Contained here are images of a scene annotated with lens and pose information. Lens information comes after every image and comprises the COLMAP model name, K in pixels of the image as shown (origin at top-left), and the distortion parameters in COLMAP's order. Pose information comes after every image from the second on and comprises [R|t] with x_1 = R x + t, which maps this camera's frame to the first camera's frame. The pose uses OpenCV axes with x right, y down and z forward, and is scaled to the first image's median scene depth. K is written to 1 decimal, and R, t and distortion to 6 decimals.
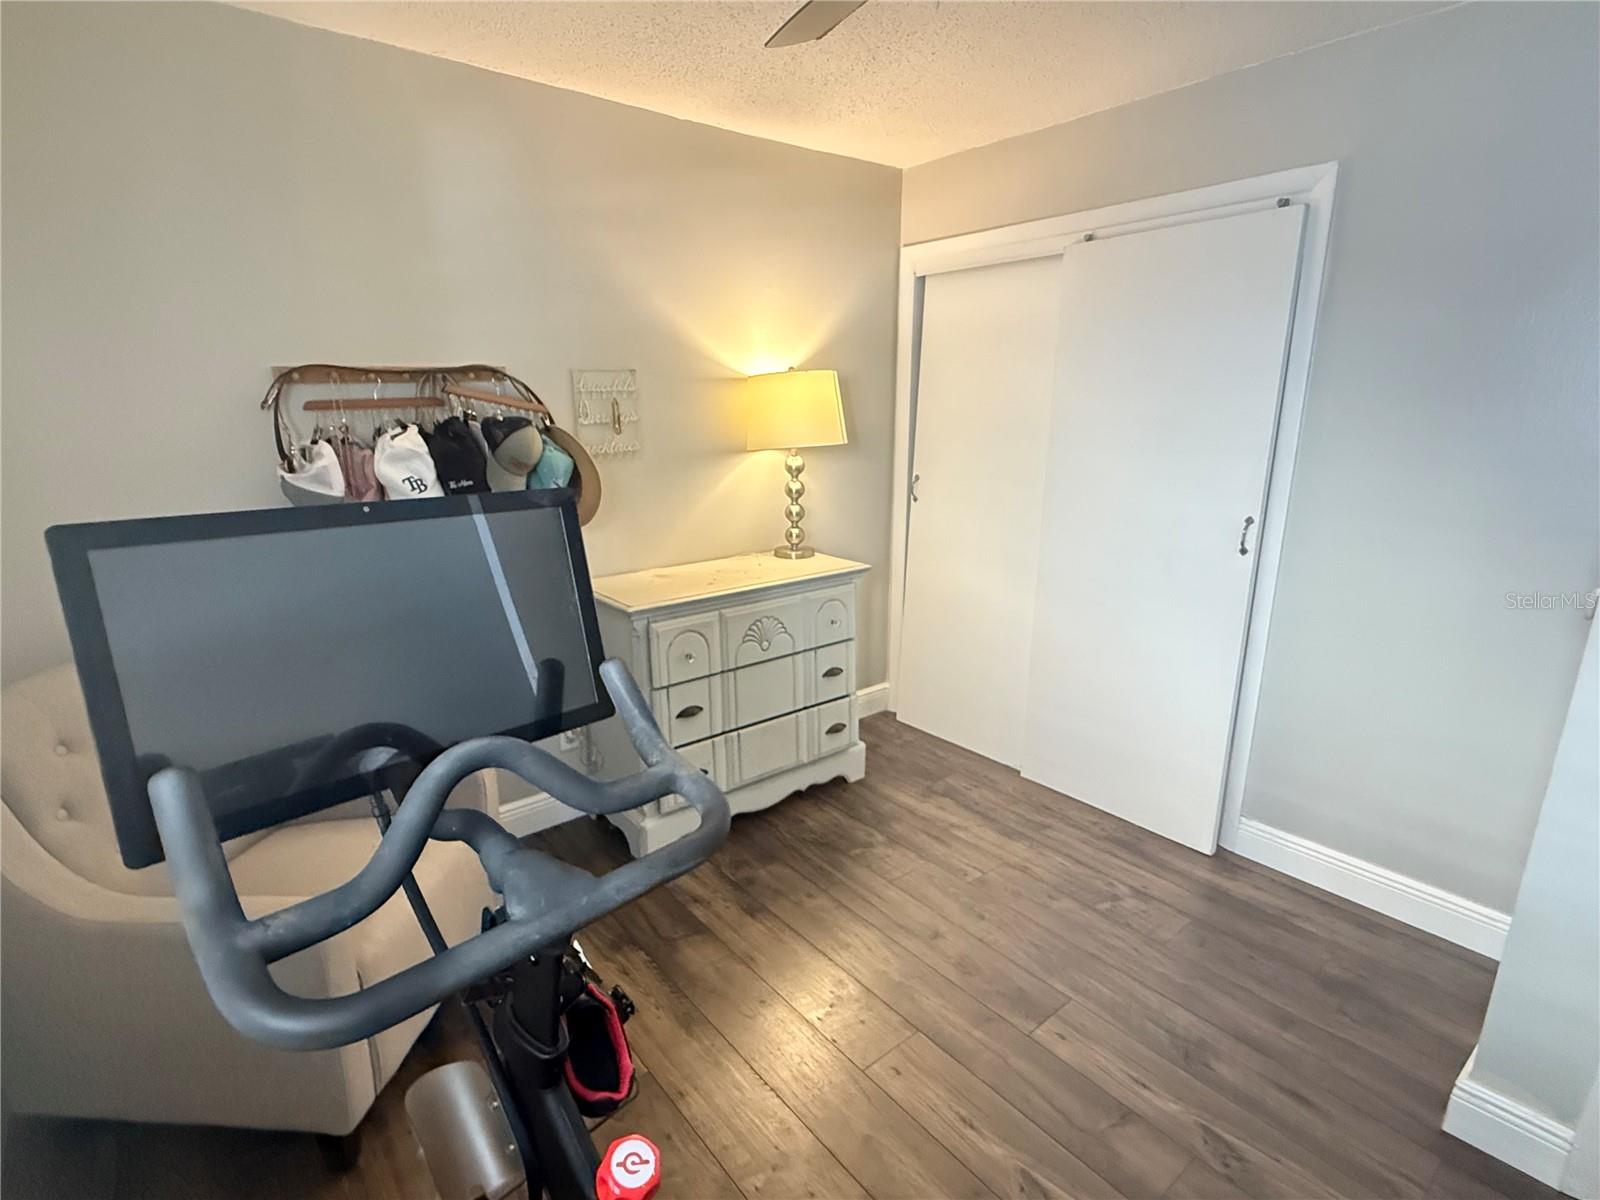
lens RADIAL K [[789.9, 0, 799.7], [0, 789.9, 603.6], [0, 0, 1]] dist [-0.004017, 0.000048]
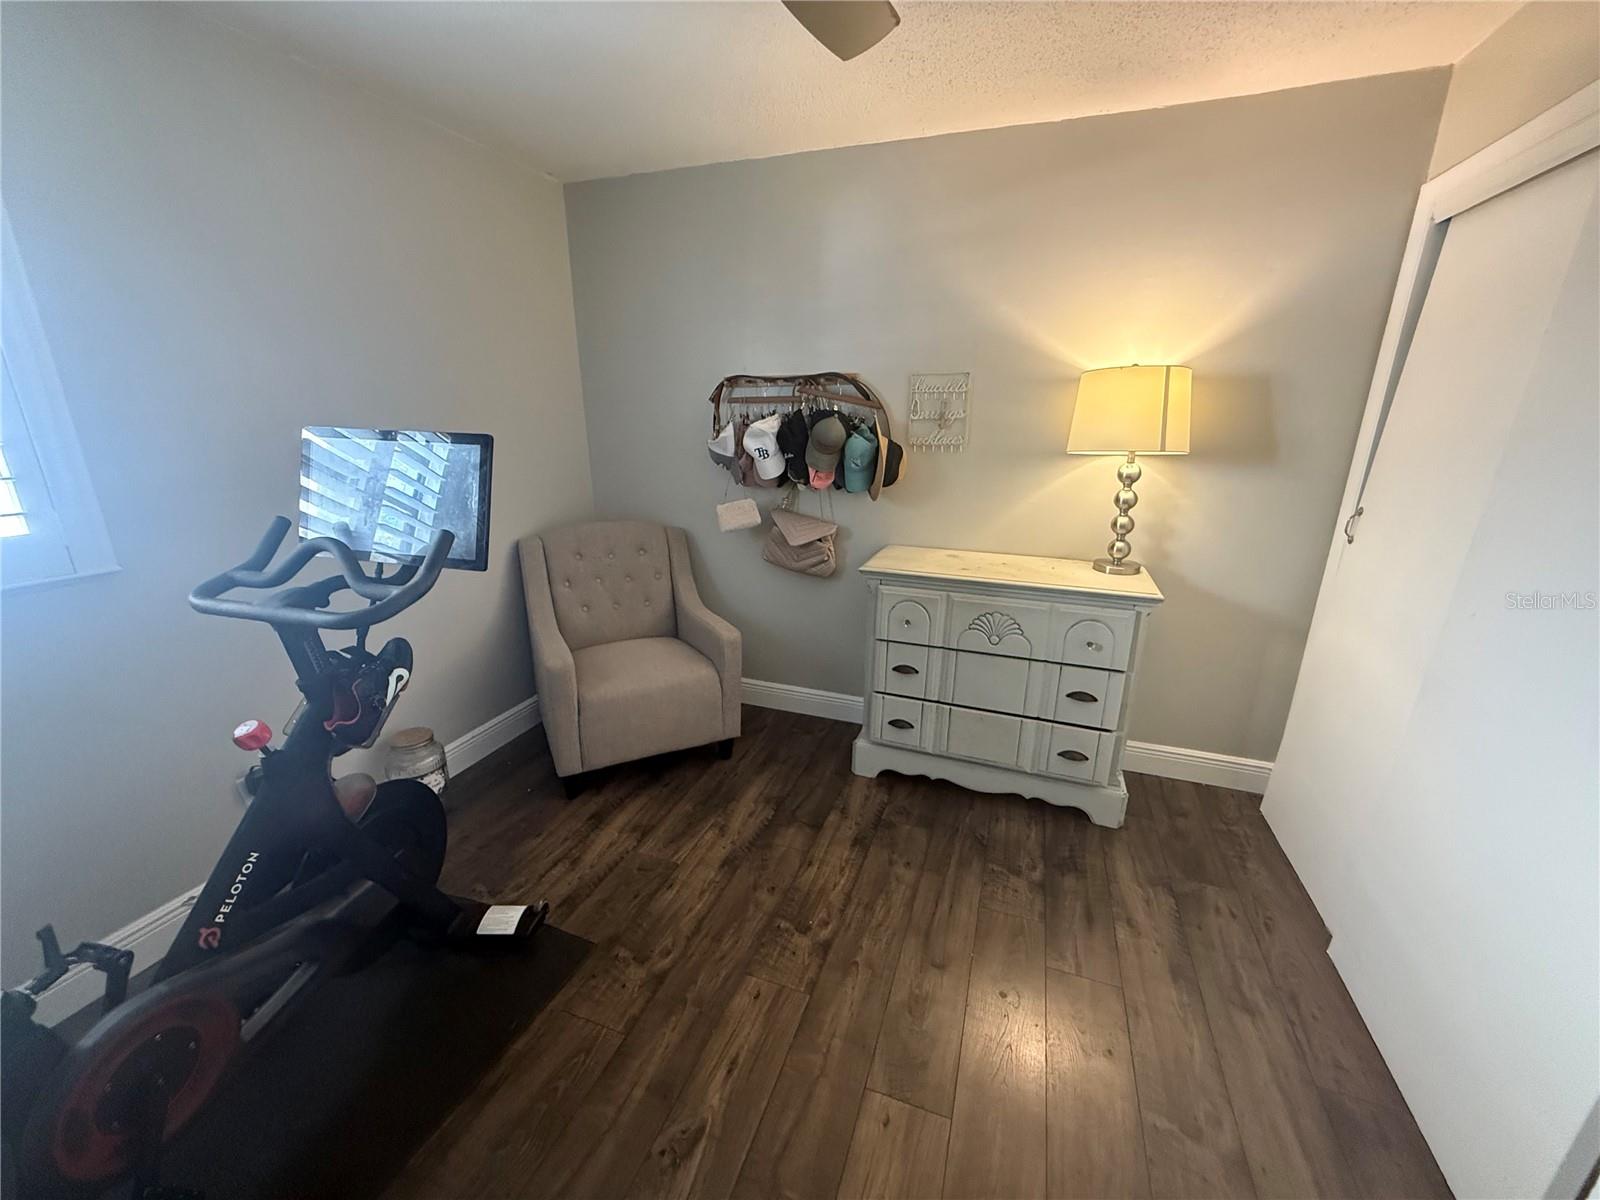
lens RADIAL K [[637.7, 0, 796.6], [0, 637.7, 602.4], [0, 0, 1]] dist [0.001358, 0.000354]
pose [[0.509051, 0.256359, -0.821674, 0.473294], [-0.230078, 0.960408, 0.157103, -0.062019], [0.829416, 0.109076, 0.547879, 0.307011]]
